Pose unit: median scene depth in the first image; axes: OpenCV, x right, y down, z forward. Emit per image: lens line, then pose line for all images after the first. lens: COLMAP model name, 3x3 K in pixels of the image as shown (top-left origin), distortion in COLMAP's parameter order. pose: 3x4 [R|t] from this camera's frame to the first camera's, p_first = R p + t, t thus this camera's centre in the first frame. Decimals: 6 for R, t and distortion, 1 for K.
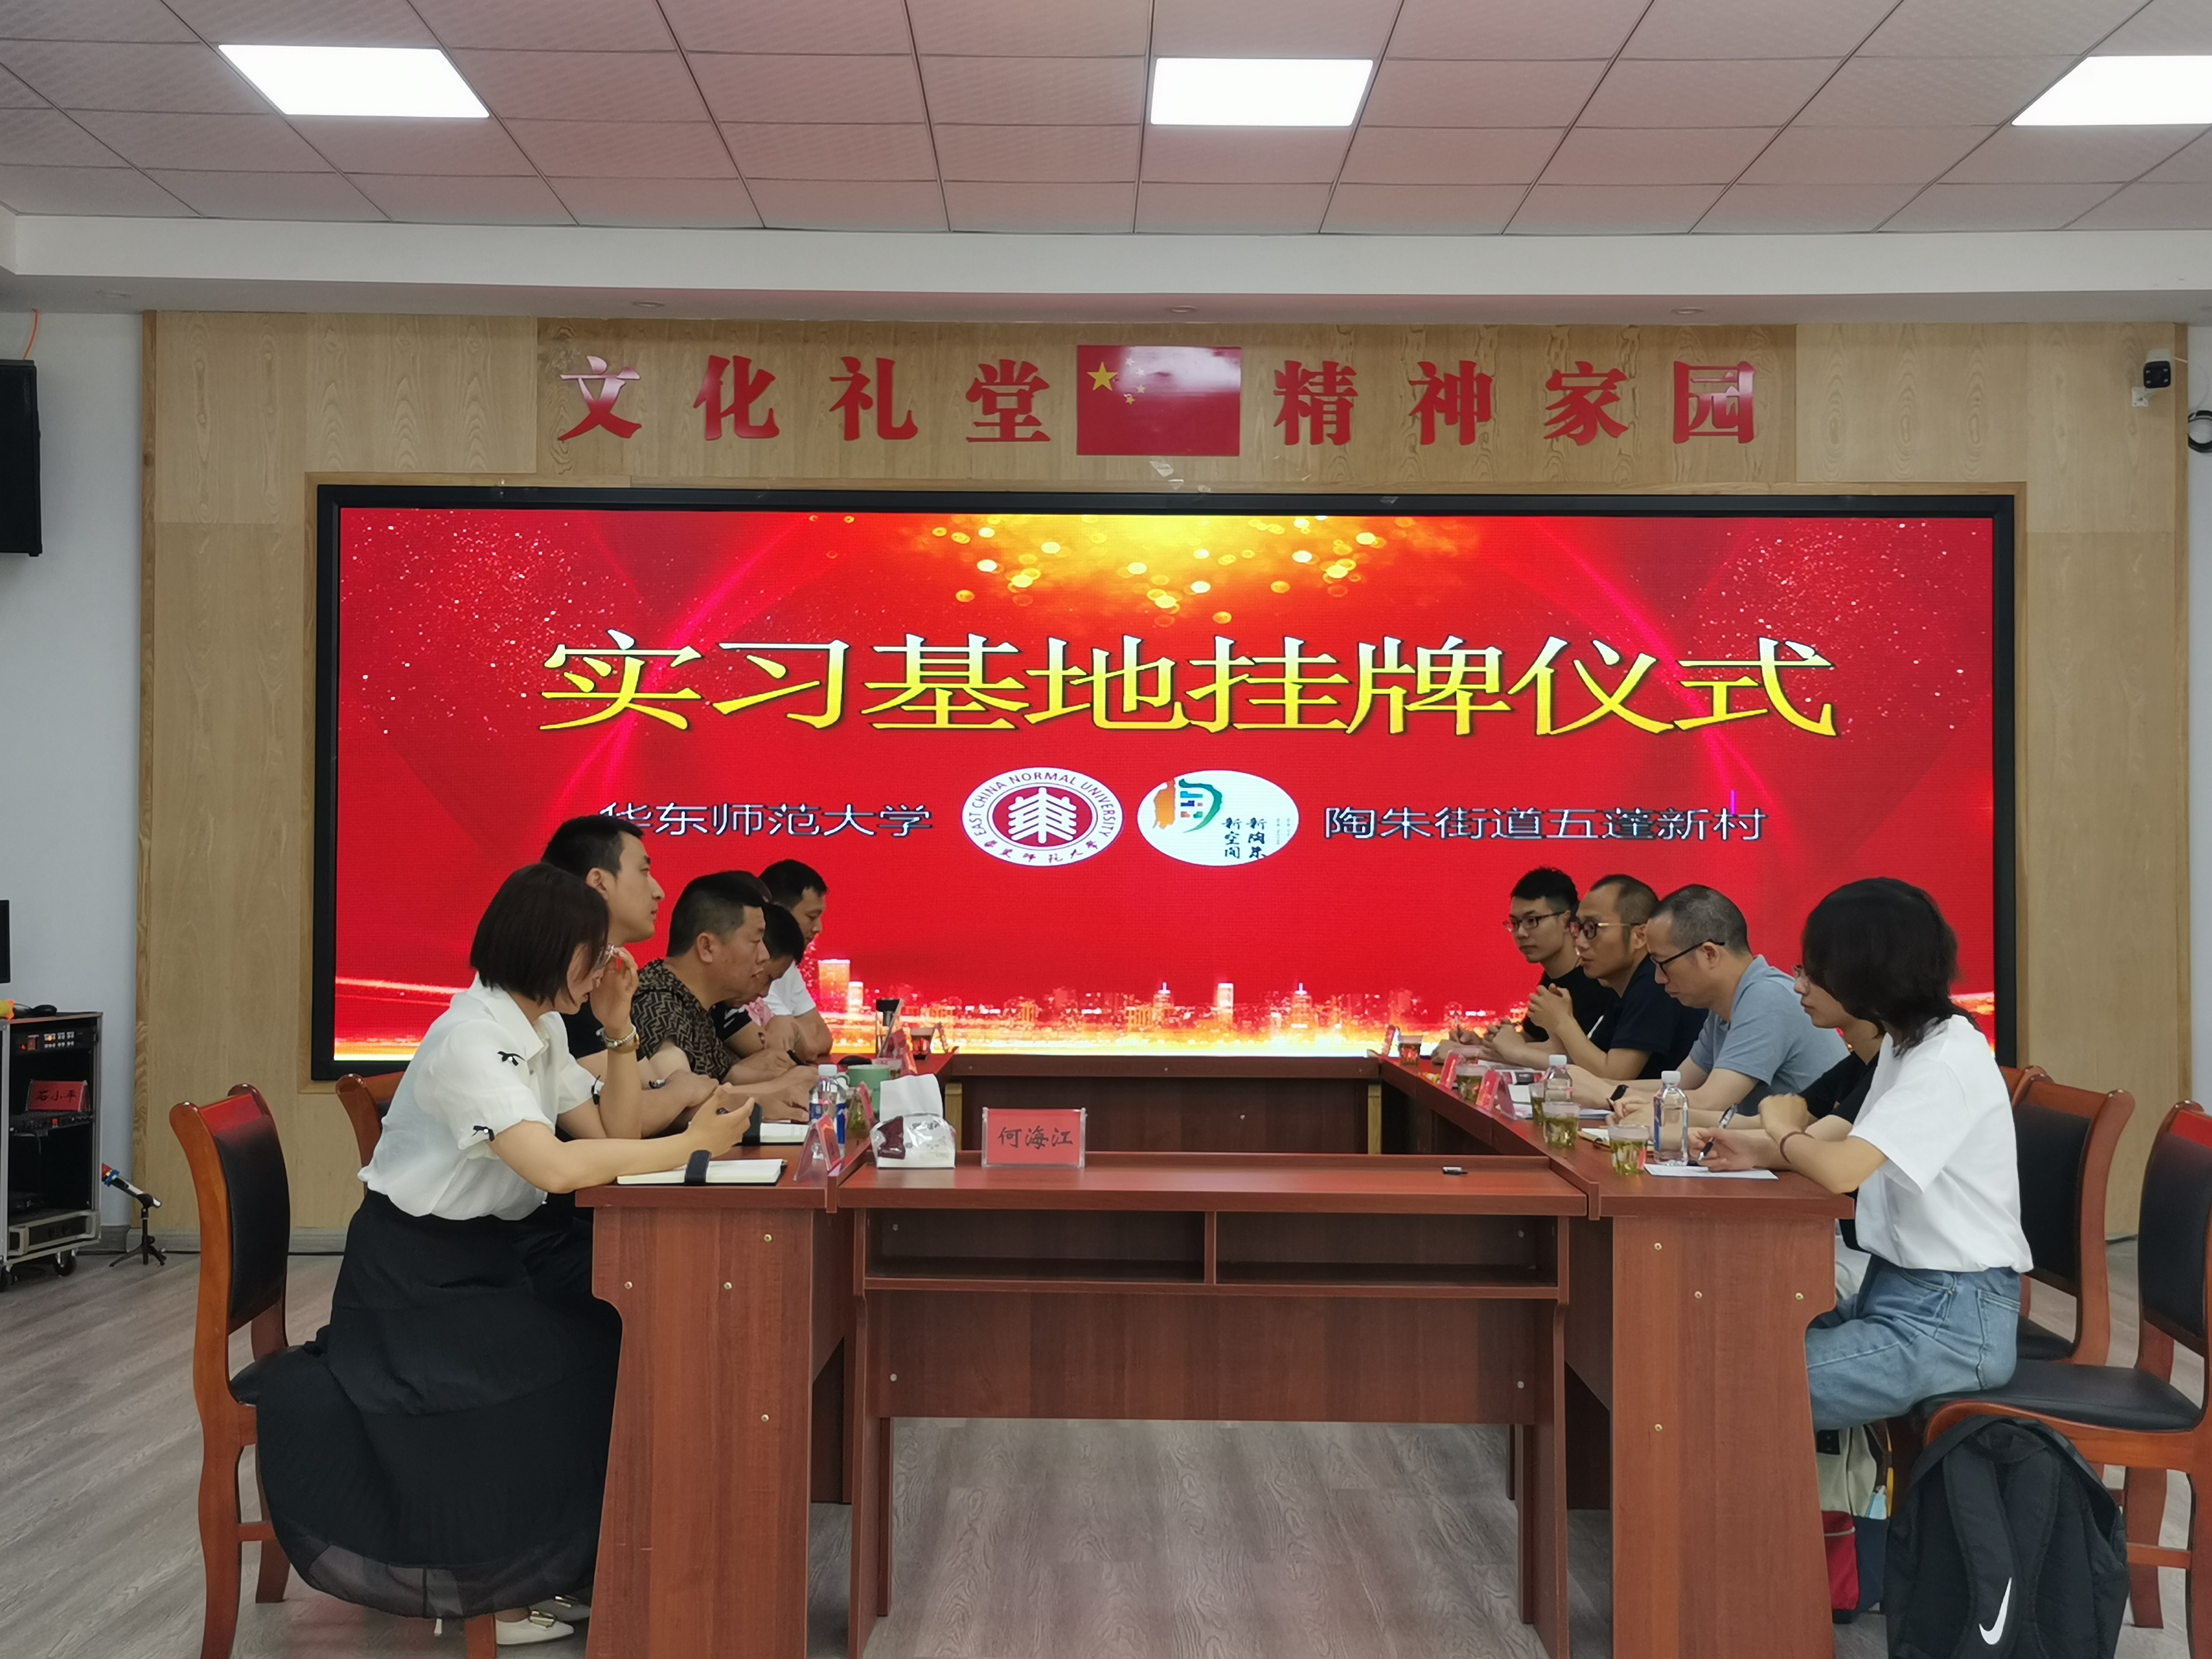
lens RADIAL K [[2572.3, 0, 1104.6], [0, 2572.3, 833.4], [0, 0, 1]] dist [0.076253, 0.000000]
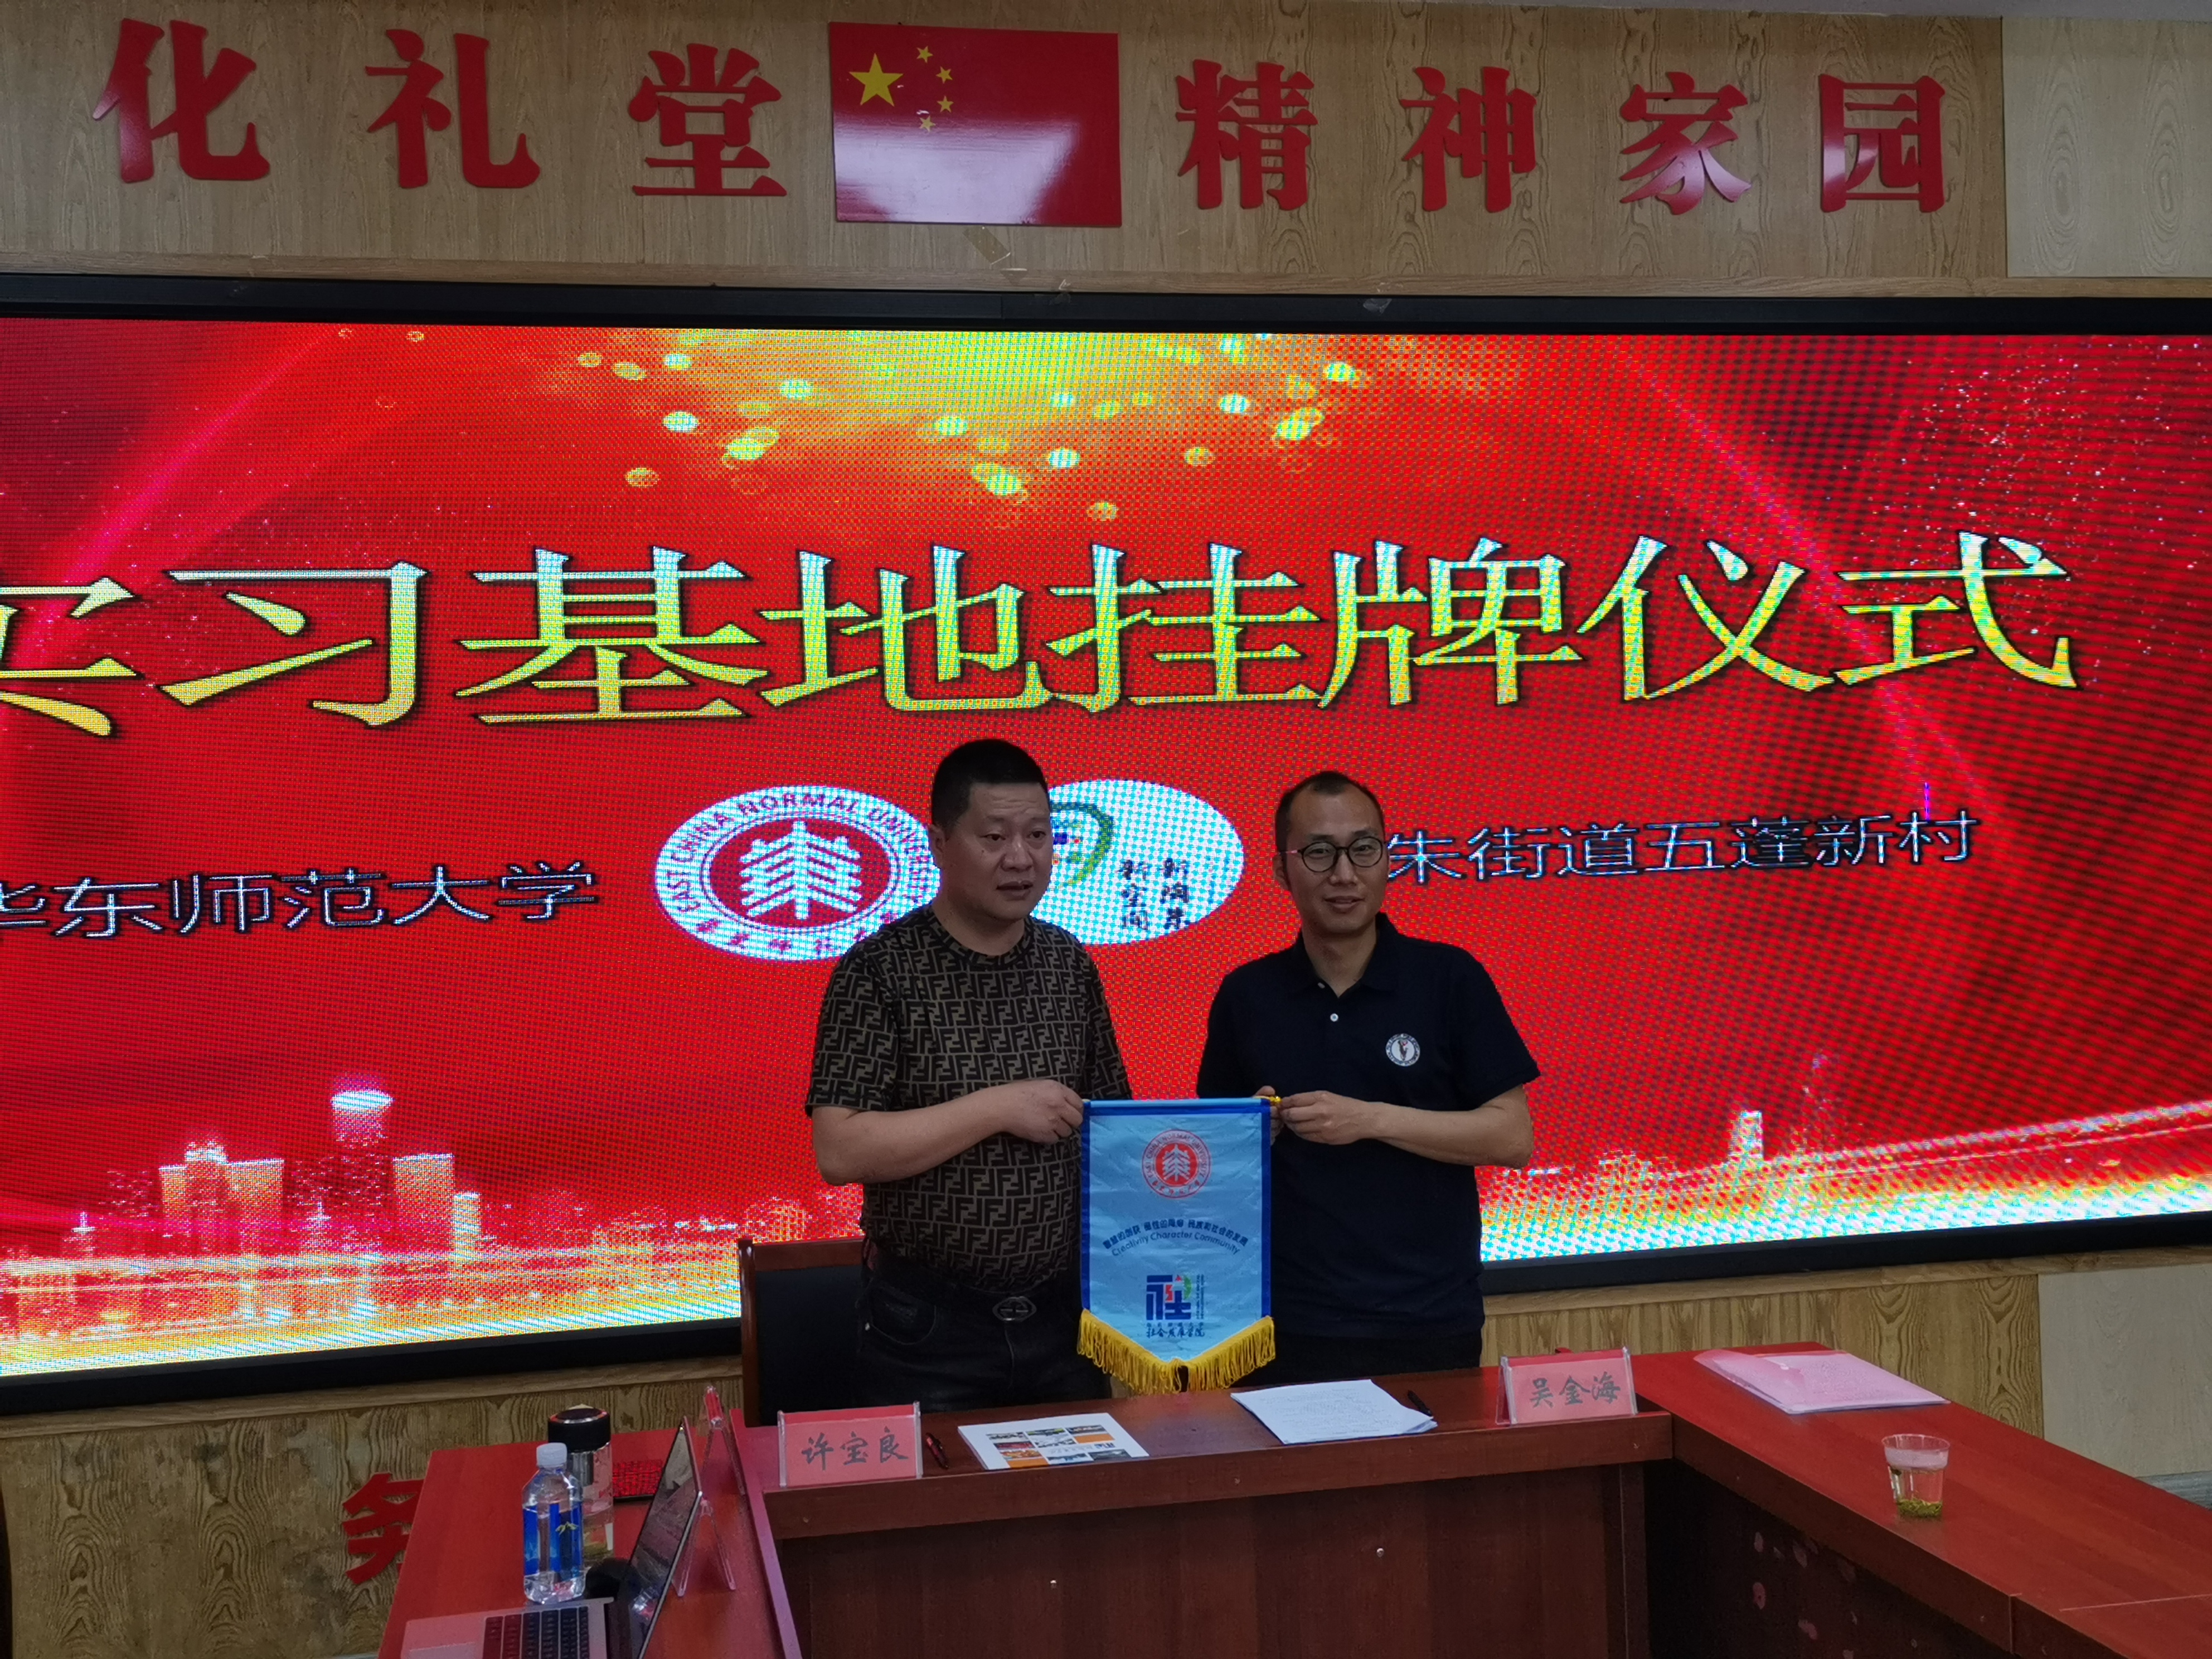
lens RADIAL K [[2456.1, 0, 1107.4], [0, 2456.1, 827.5], [0, 0, 1]] dist [0.064703, 0.000000]
pose [[0.977710, -0.039731, 0.206165, -0.068737], [0.034784, 0.999015, 0.027566, -0.028725], [-0.207057, -0.019780, 0.978129, 0.463934]]
